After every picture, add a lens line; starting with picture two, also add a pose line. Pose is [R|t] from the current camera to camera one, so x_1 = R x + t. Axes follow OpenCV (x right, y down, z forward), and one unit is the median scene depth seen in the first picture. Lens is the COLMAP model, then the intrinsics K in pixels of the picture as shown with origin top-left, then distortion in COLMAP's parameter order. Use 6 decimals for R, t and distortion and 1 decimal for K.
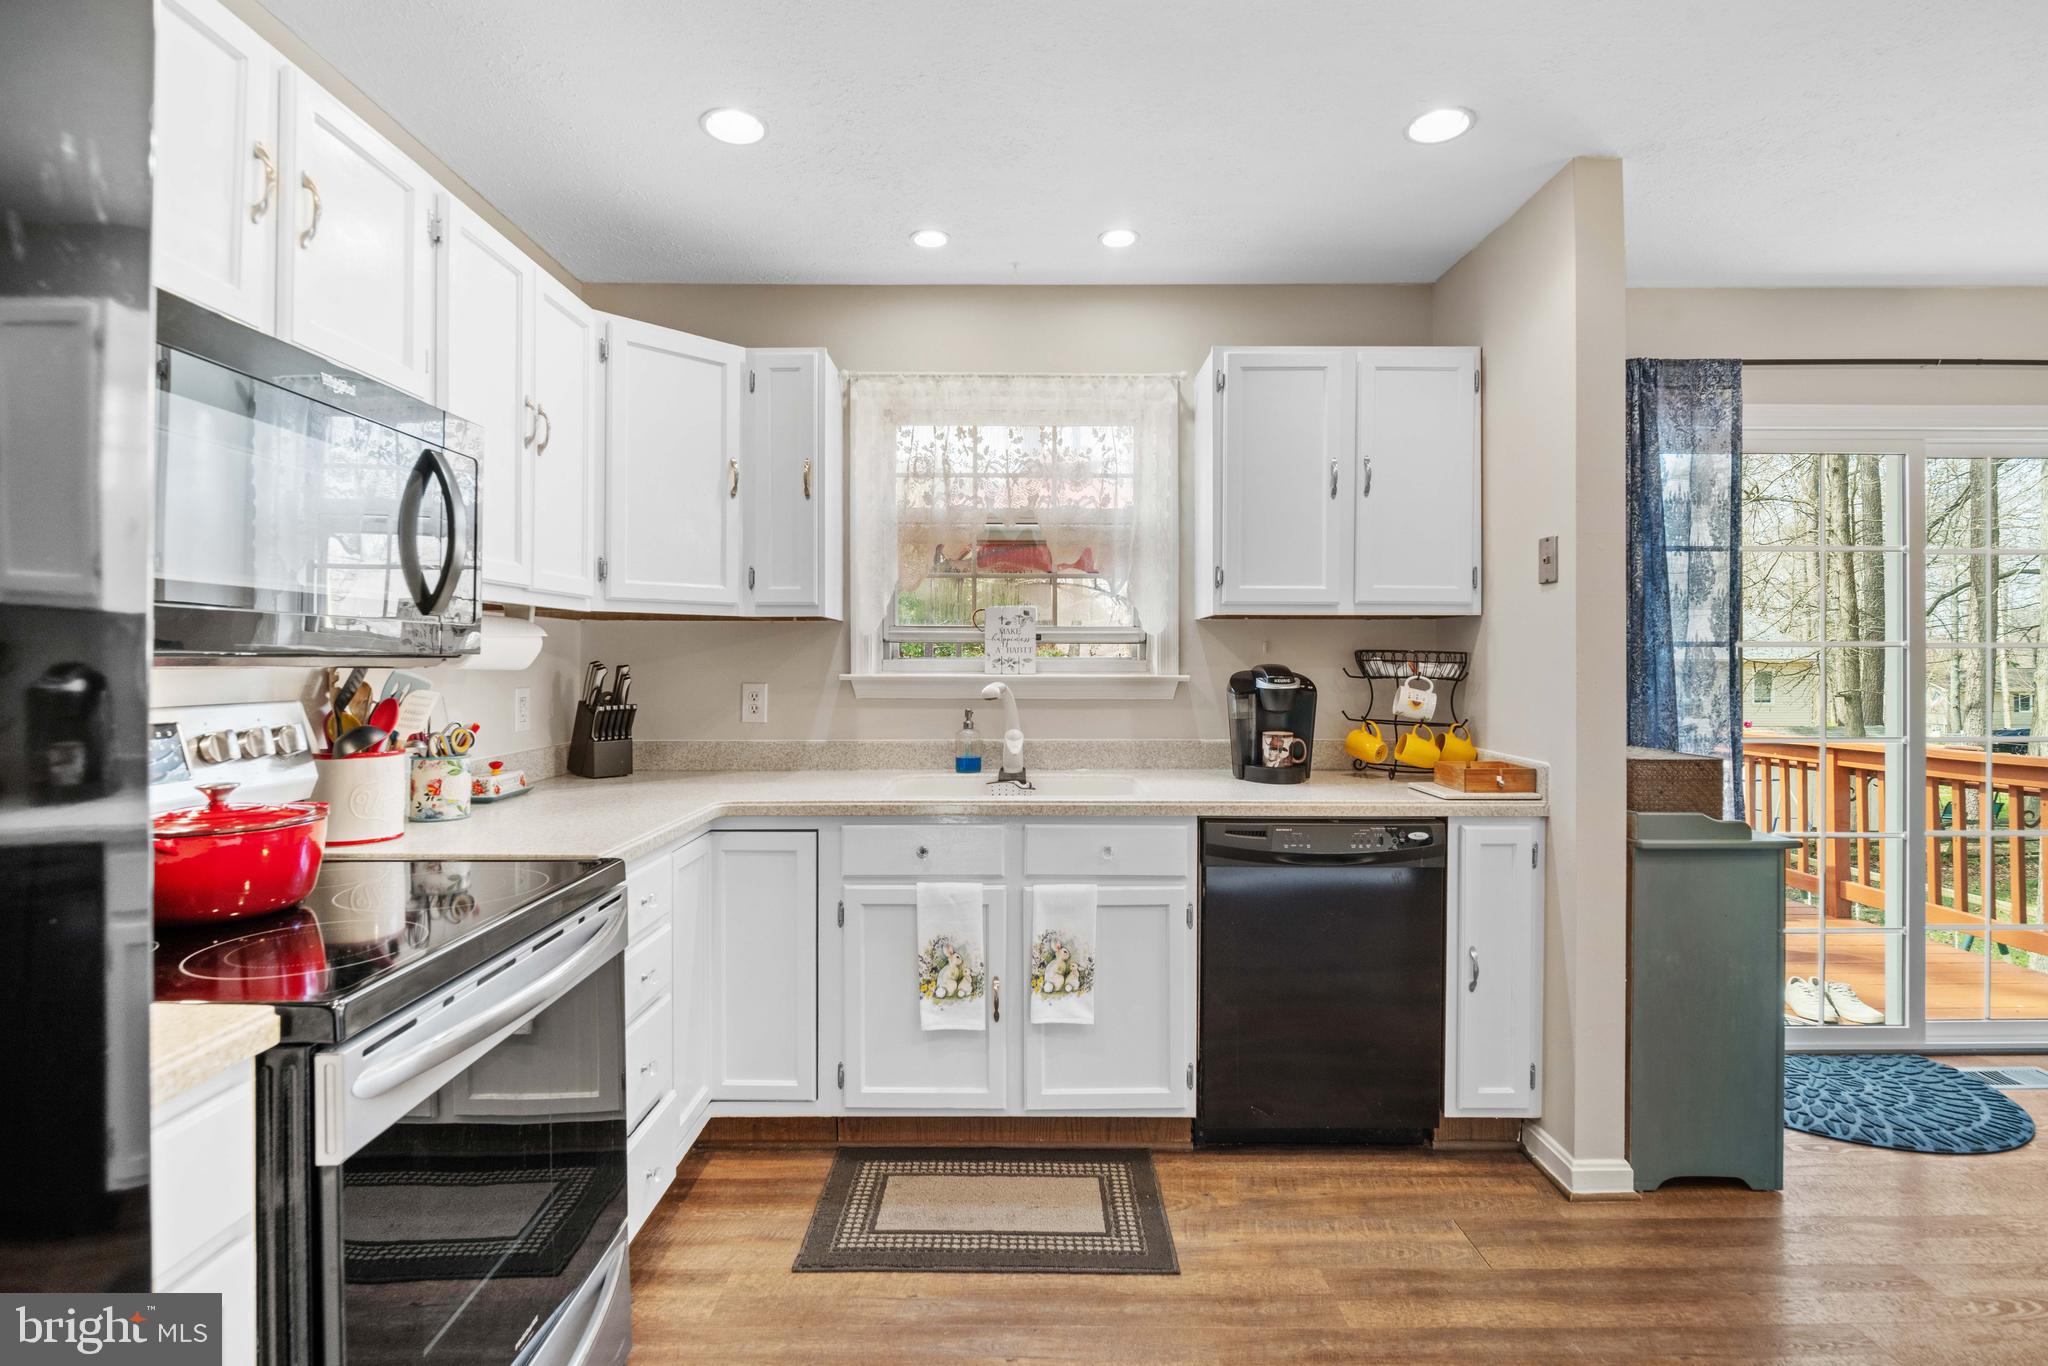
lens RADIAL K [[985.0, 0, 1024.0], [0, 985.0, 683.0], [0, 0, 1]] dist [-0.034311, 0.006918]
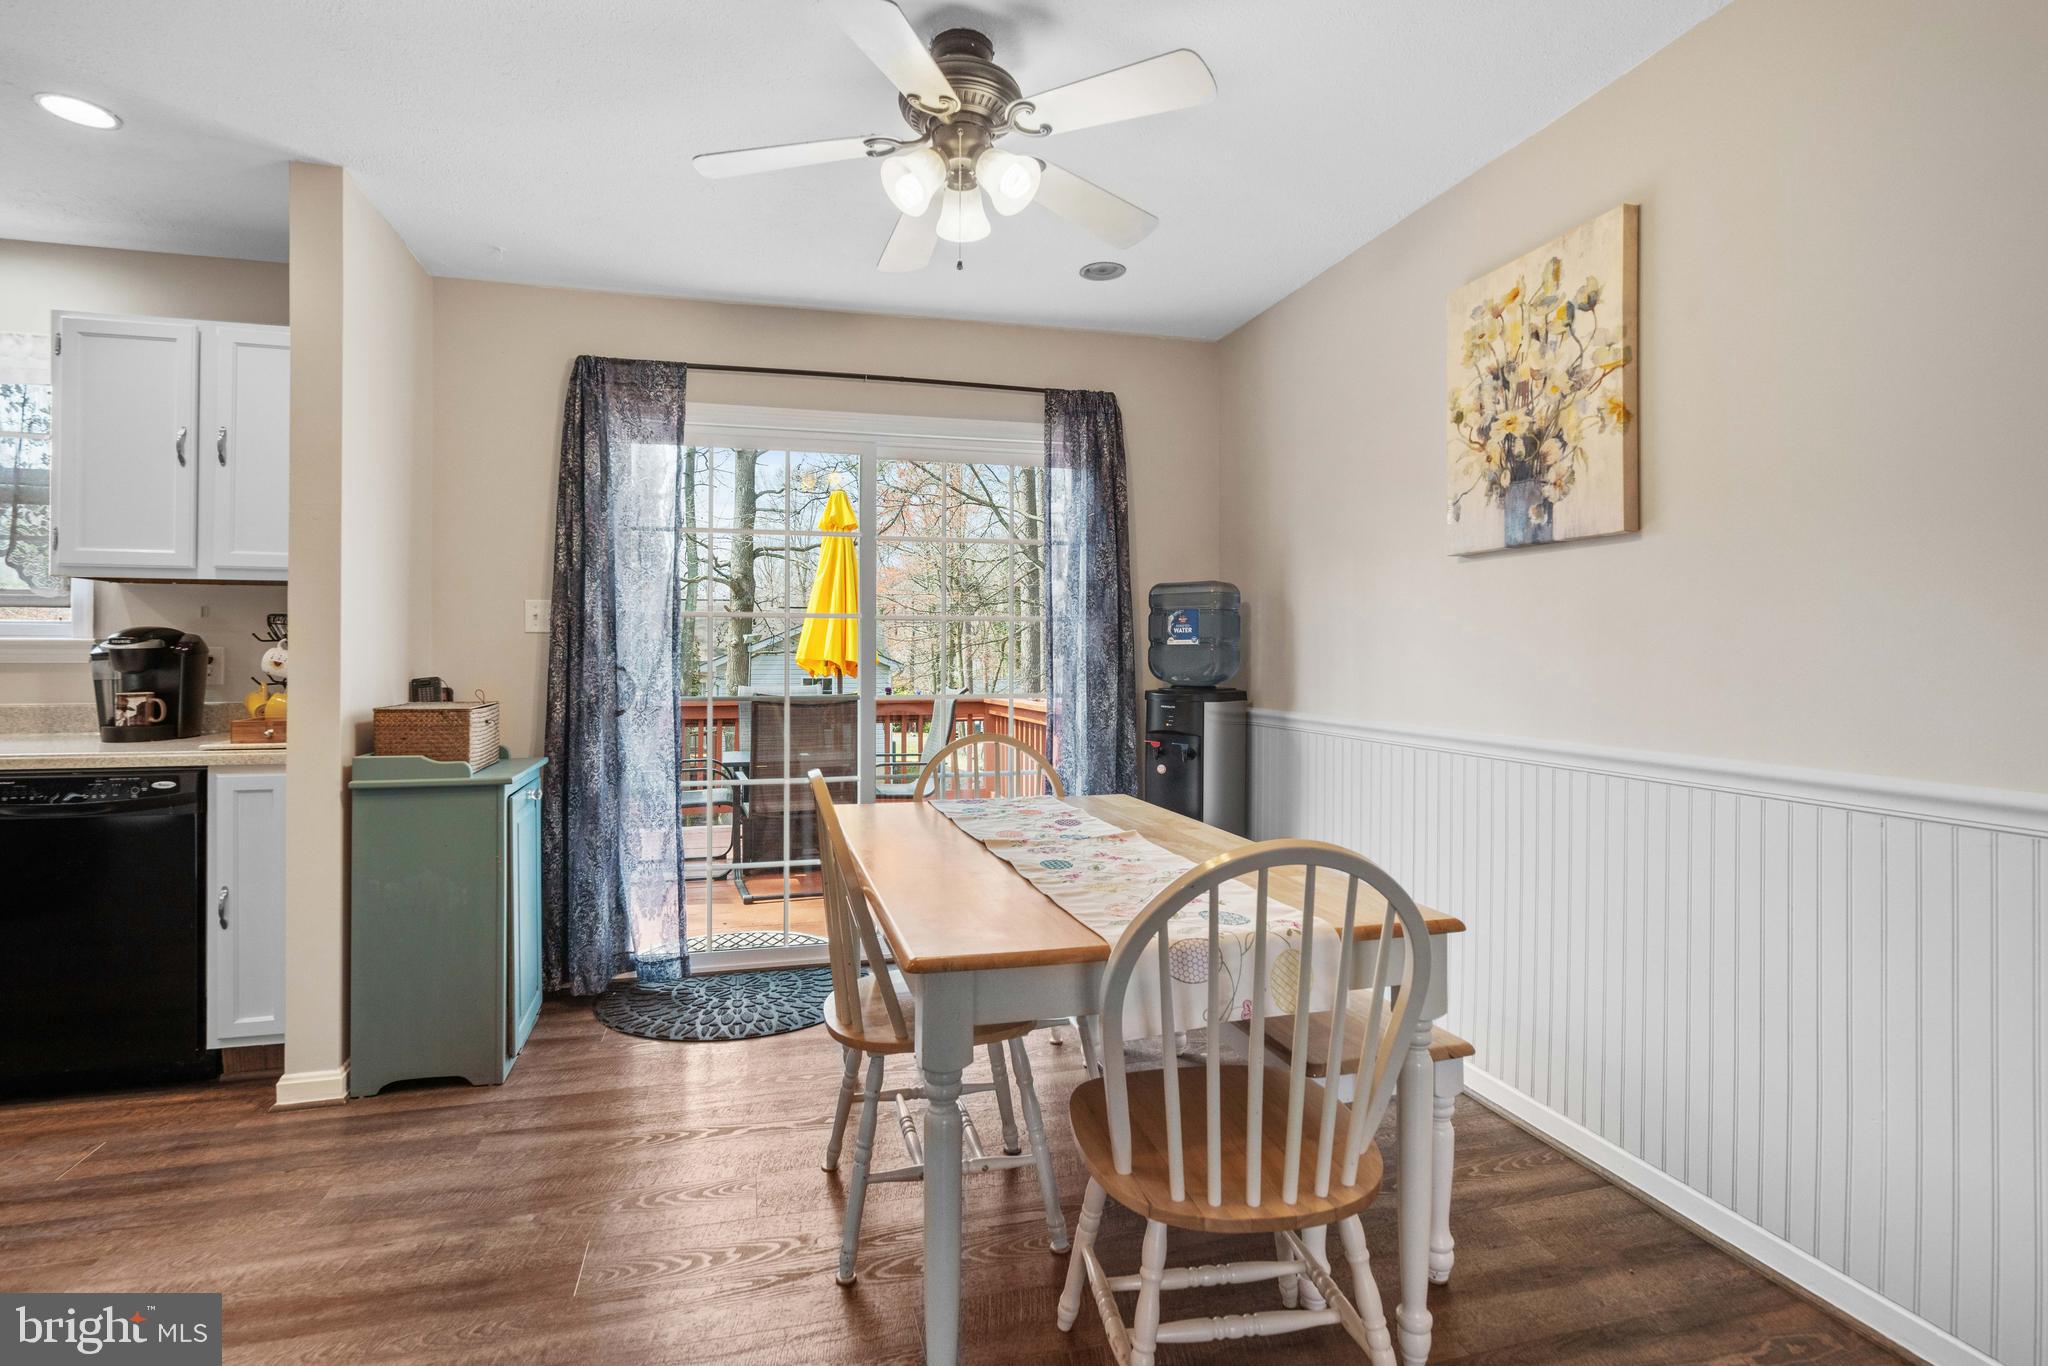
lens RADIAL K [[996.8, 0, 1027.6], [0, 996.8, 671.8], [0, 0, 1]] dist [-0.001848, -0.000677]
pose [[0.959647, -0.003966, 0.281181, 0.872208], [0.003605, 0.999992, 0.001802, 0.030272], [-0.281185, -0.000715, 0.959653, -0.261808]]
